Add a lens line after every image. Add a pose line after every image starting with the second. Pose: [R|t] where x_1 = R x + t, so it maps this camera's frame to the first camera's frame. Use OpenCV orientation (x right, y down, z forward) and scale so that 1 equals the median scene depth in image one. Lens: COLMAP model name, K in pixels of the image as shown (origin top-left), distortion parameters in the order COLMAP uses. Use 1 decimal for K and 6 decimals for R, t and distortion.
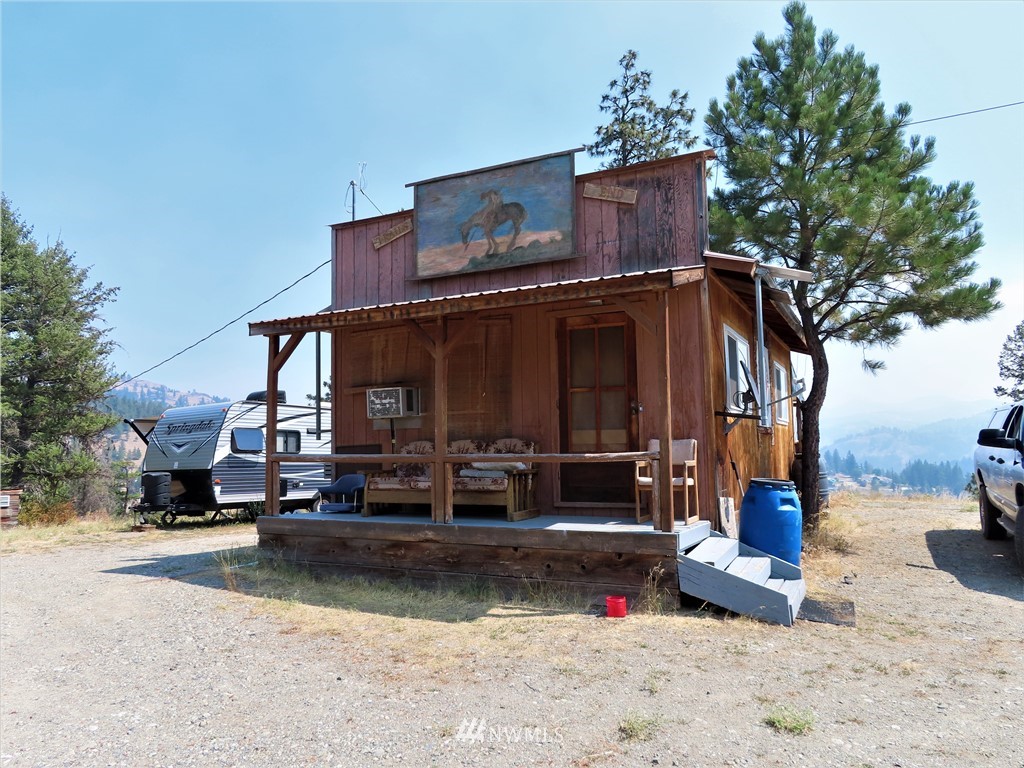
lens RADIAL K [[728.1, 0, 506.0], [0, 728.1, 385.5], [0, 0, 1]] dist [-0.006977, 0.006490]
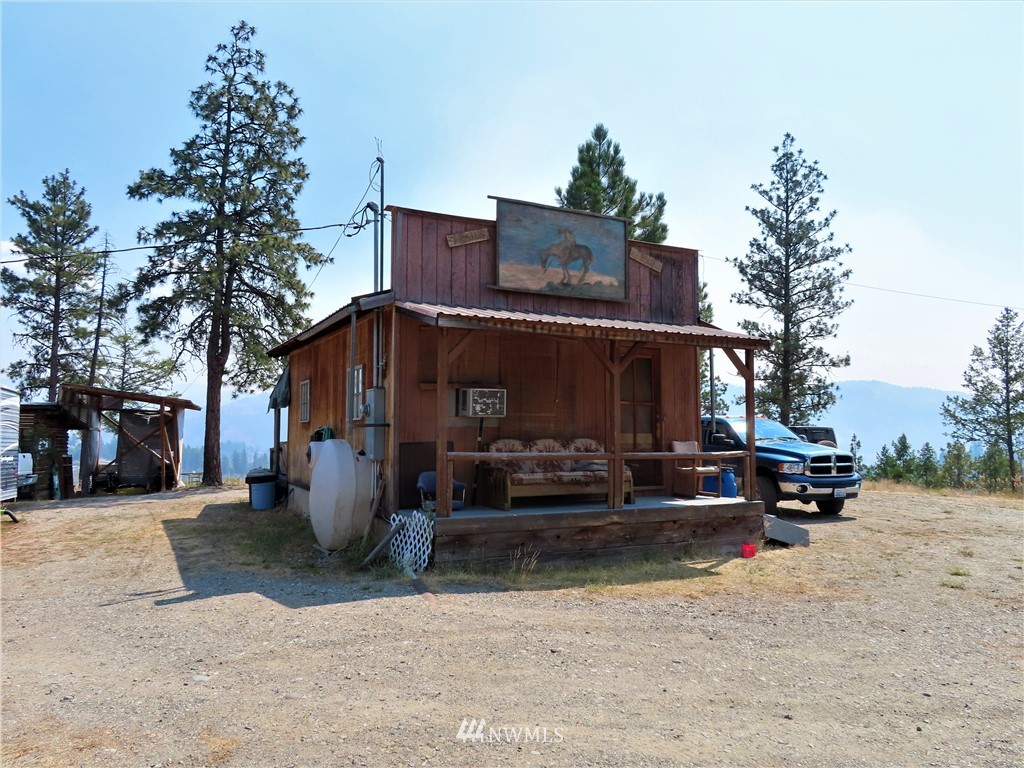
lens RADIAL K [[728.1, 0, 506.3], [0, 728.1, 387.2], [0, 0, 1]] dist [-0.006977, 0.006490]
pose [[0.587728, 0.063903, 0.806531, -1.039568], [-0.083367, 0.996353, -0.018192, 0.018812], [-0.804752, -0.056546, 0.590911, 0.371024]]
